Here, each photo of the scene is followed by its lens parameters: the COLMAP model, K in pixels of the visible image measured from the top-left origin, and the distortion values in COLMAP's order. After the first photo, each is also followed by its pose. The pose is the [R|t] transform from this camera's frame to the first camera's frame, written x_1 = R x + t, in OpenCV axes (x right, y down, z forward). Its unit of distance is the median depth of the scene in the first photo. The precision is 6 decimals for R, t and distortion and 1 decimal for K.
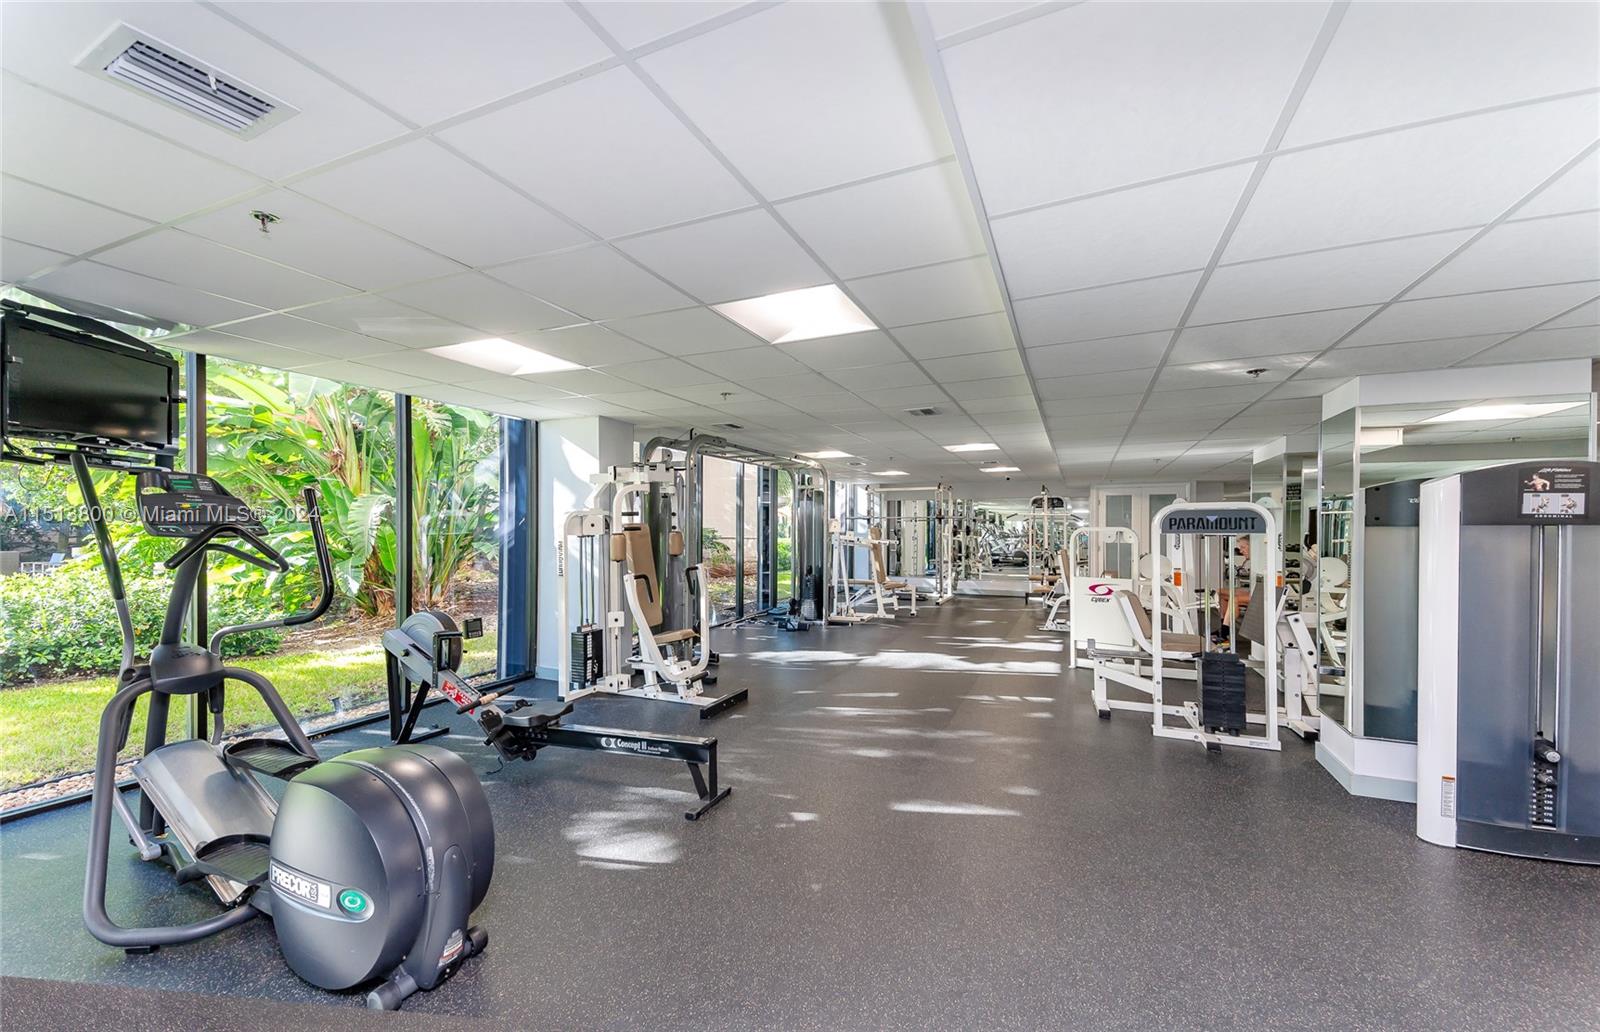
lens RADIAL K [[650.2, 0, 795.7], [0, 650.2, 528.3], [0, 0, 1]] dist [0.002804, -0.000015]
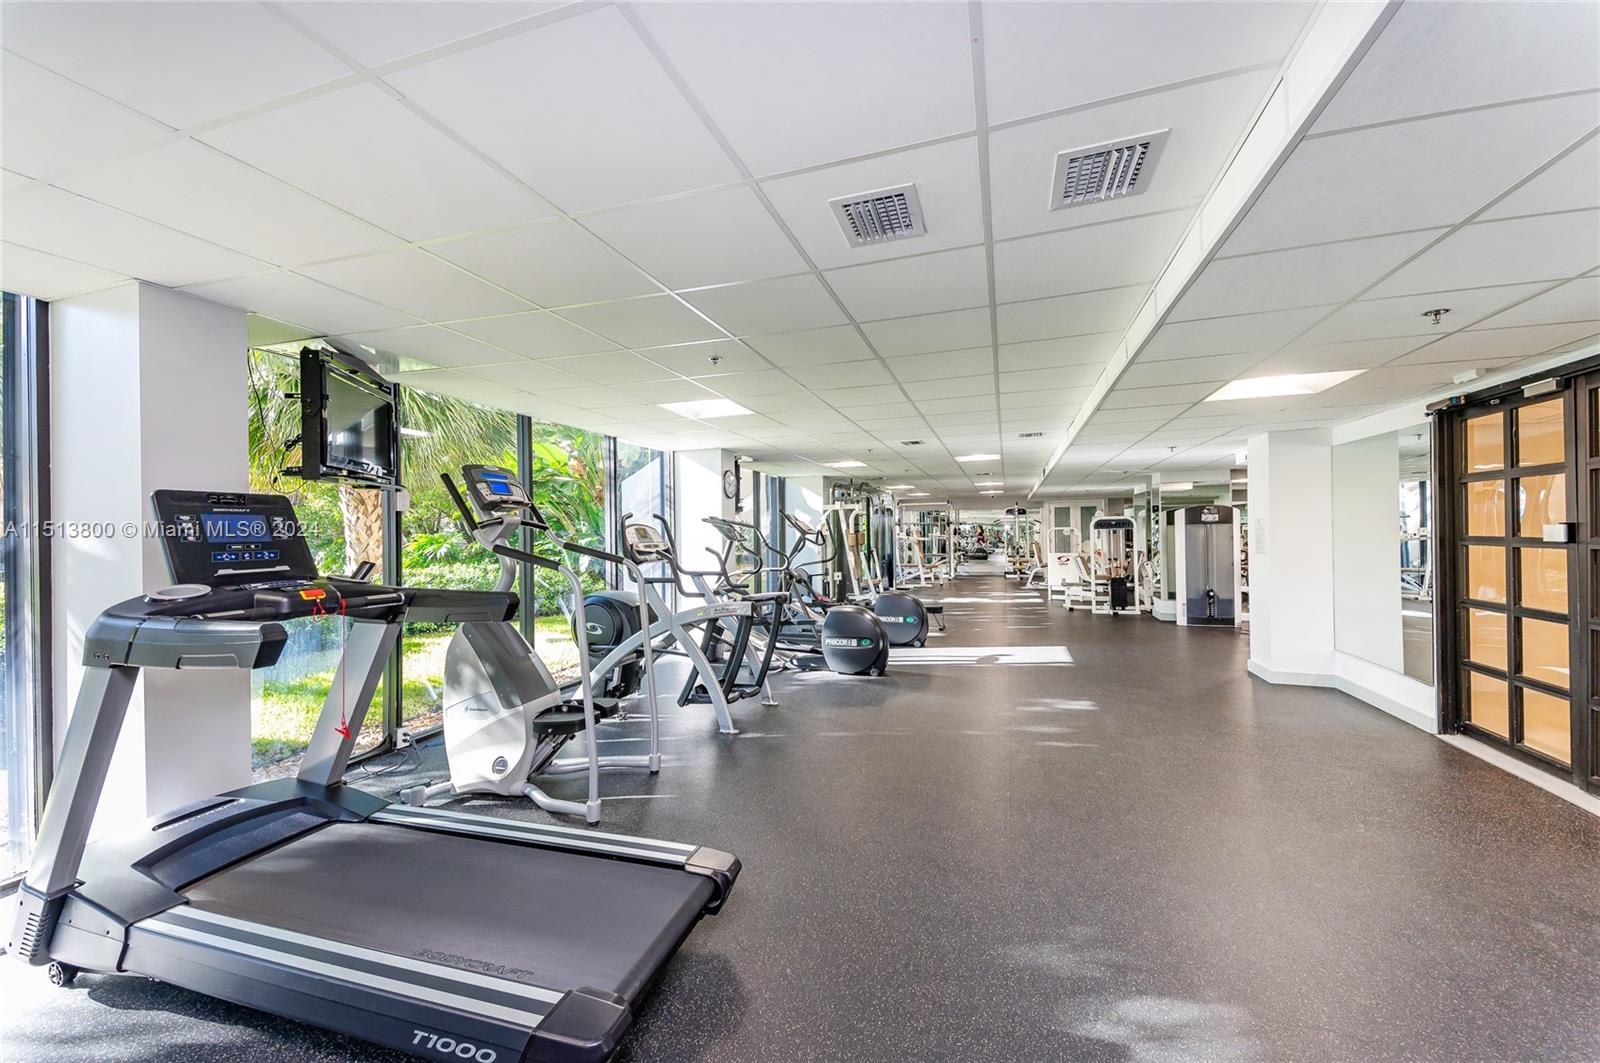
lens RADIAL K [[644.8, 0, 802.6], [0, 644.8, 530.3], [0, 0, 1]] dist [-0.000486, 0.000008]
pose [[0.994212, -0.018084, 0.105900, -0.720007], [0.018574, 0.999821, -0.003640, 0.000291], [-0.105815, 0.005586, 0.994370, -1.190202]]
